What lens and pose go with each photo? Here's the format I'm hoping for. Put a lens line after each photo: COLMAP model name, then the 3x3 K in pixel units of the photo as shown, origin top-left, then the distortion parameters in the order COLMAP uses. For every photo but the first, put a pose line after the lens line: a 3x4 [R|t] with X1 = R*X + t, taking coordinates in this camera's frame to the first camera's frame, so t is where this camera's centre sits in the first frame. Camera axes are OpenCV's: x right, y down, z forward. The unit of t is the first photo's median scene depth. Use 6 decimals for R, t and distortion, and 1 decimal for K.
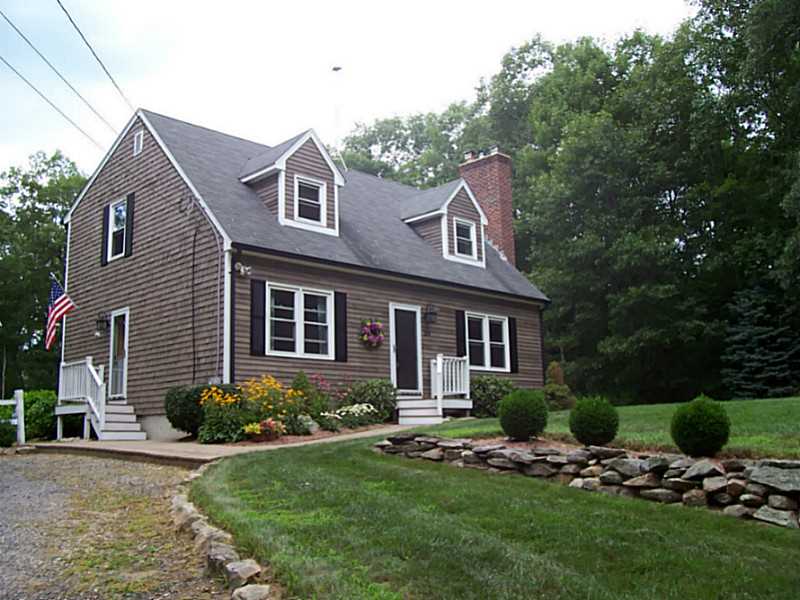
lens RADIAL K [[795.1, 0, 400.0], [0, 795.1, 300.0], [0, 0, 1]] dist [-0.185534, 0.172631]
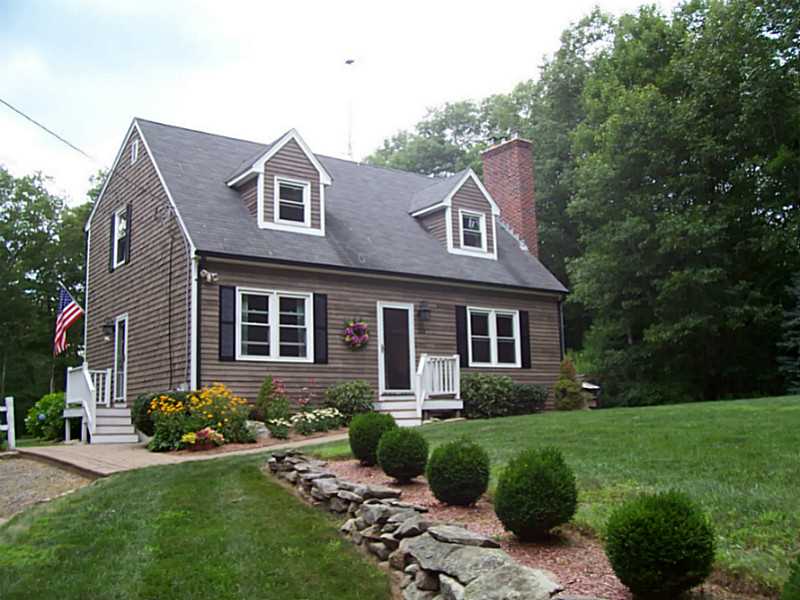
lens RADIAL K [[795.1, 0, 400.0], [0, 795.1, 300.0], [0, 0, 1]] dist [-0.185534, 0.172631]
pose [[0.988273, -0.026780, -0.150334, 0.161347], [0.030396, 0.999300, 0.021809, -0.019103], [0.149645, -0.026122, 0.988395, 0.033758]]
